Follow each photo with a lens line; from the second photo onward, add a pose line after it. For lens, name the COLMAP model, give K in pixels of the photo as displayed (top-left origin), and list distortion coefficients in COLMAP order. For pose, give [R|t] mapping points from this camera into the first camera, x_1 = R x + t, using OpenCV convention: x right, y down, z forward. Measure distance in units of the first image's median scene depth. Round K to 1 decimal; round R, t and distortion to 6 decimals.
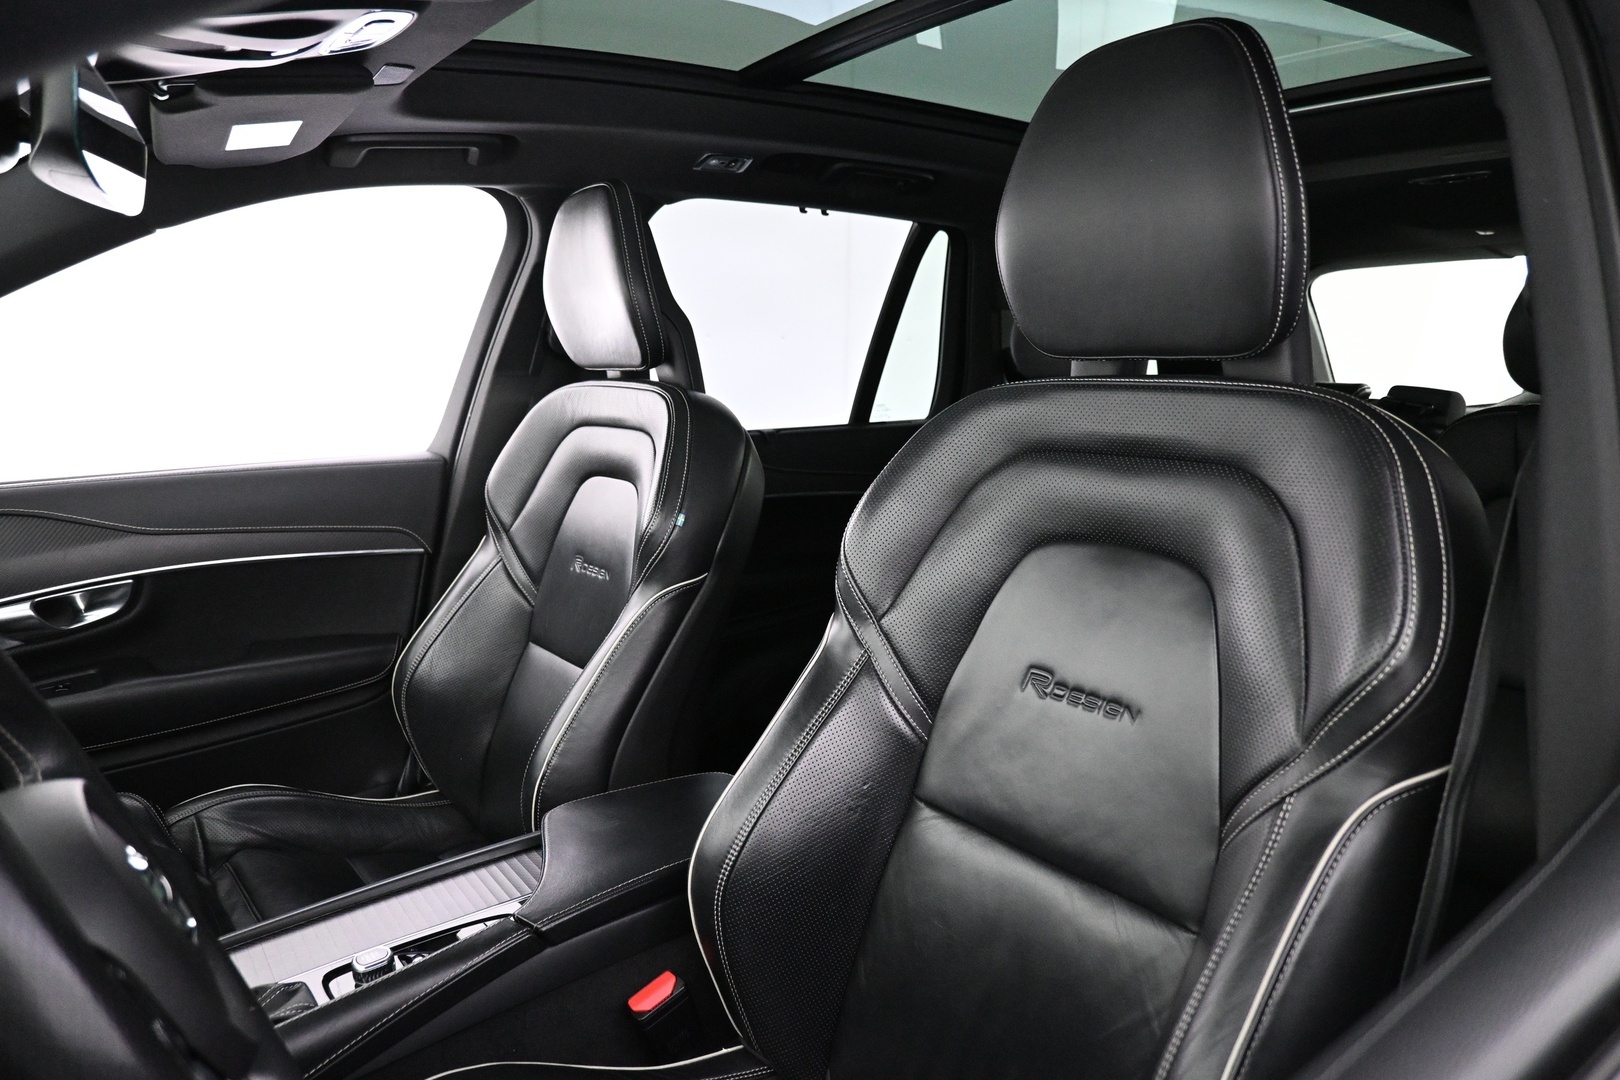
lens RADIAL K [[1093.6, 0, 814.6], [0, 1093.6, 534.1], [0, 0, 1]] dist [-0.006776, -0.003766]
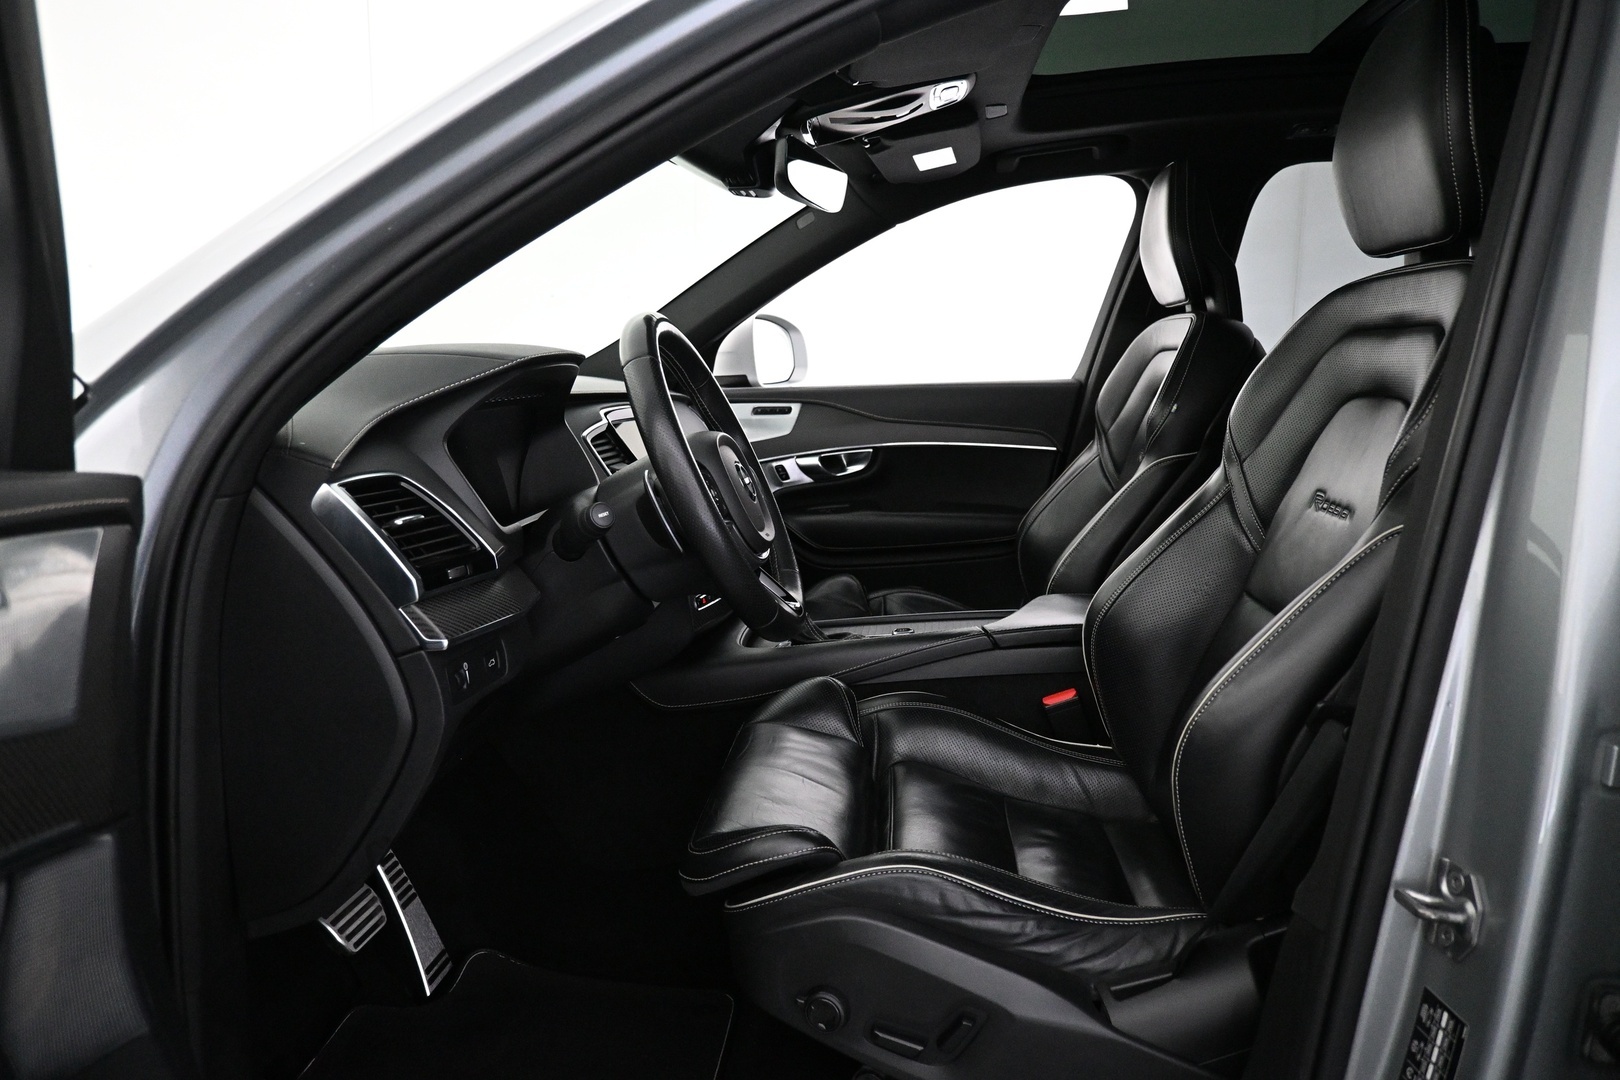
lens RADIAL K [[1093.6, 0, 810.1], [0, 1093.6, 543.4], [0, 0, 1]] dist [-0.006776, -0.003766]
pose [[0.739678, 0.106147, -0.664536, 0.390717], [-0.099100, 0.993897, 0.048450, 0.112348], [0.665624, 0.030018, 0.745684, -0.252227]]
